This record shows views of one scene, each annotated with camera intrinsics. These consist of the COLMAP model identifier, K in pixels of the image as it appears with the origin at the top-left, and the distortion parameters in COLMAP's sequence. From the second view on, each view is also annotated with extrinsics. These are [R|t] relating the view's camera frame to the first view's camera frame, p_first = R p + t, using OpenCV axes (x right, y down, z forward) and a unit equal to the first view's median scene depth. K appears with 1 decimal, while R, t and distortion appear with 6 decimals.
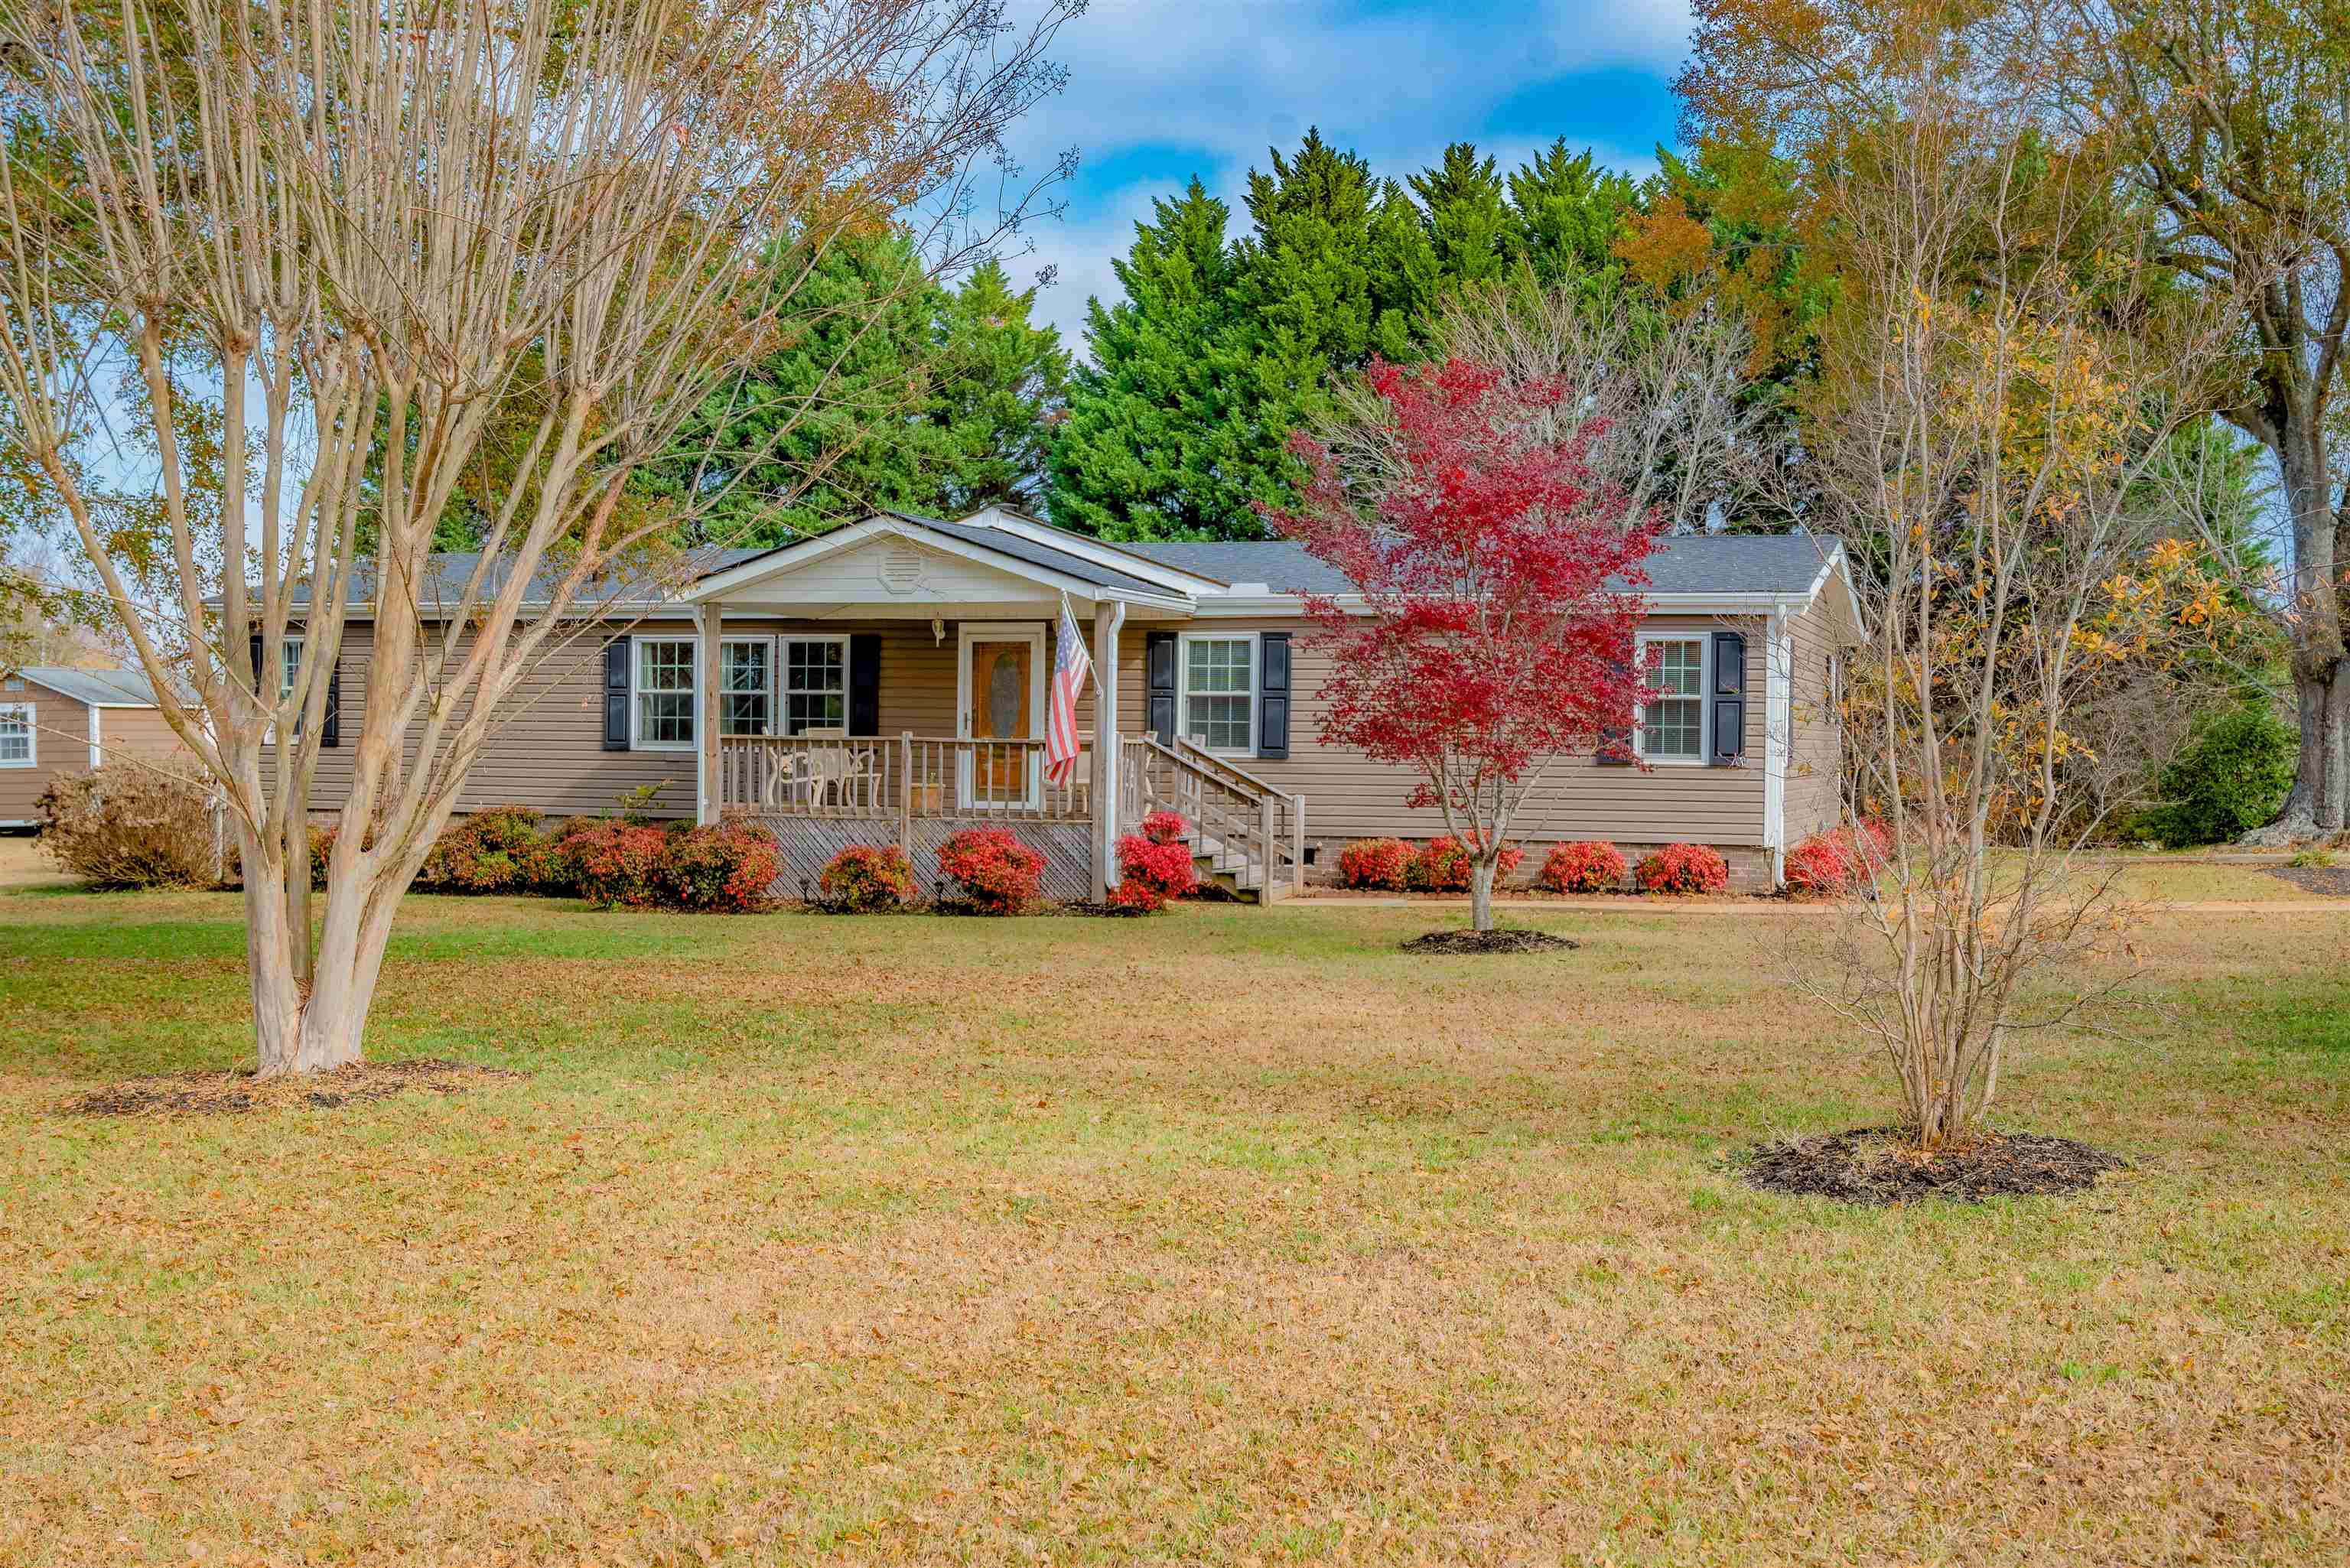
lens RADIAL K [[2526.4, 0, 1180.8], [0, 2526.4, 784.0], [0, 0, 1]] dist [-0.021674, 0.000000]
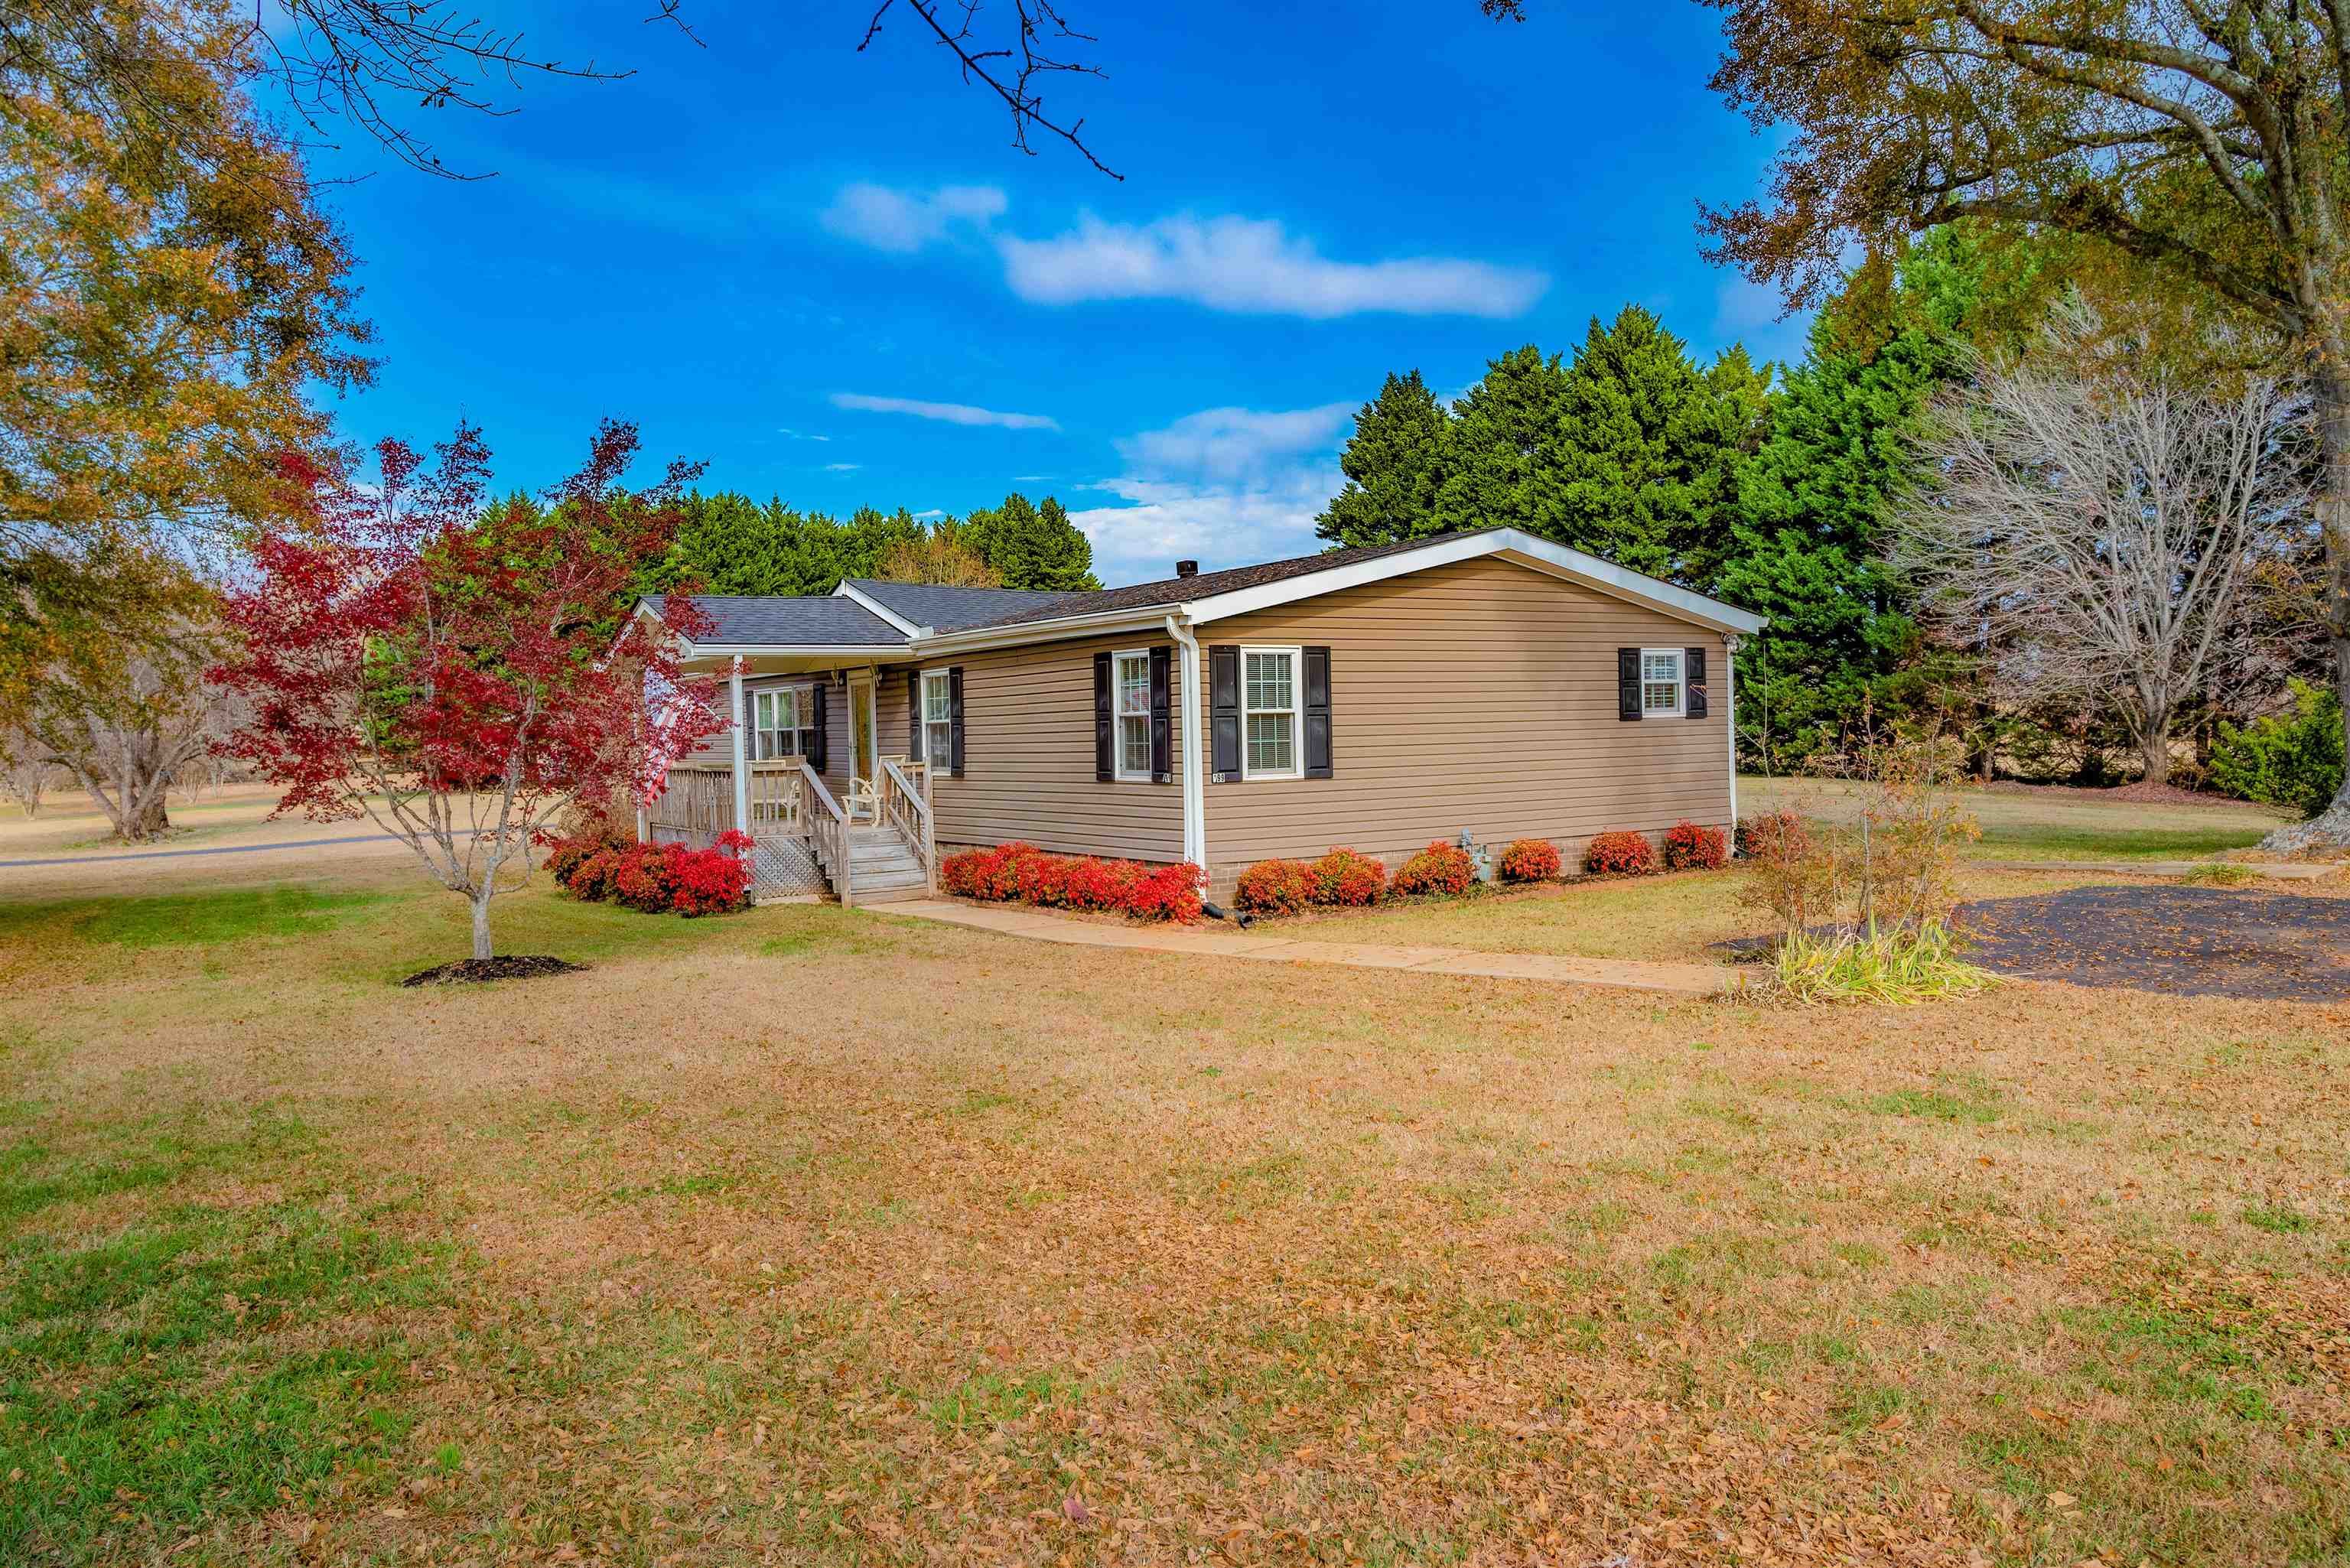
lens RADIAL K [[1659.8, 0, 1171.2], [0, 1659.8, 776.8], [0, 0, 1]] dist [-0.000690, 0.000320]
pose [[0.784103, -0.011894, -0.620517, 0.543975], [0.021879, 0.999725, 0.008484, -0.013402], [0.620245, -0.020229, 0.784147, 0.439326]]
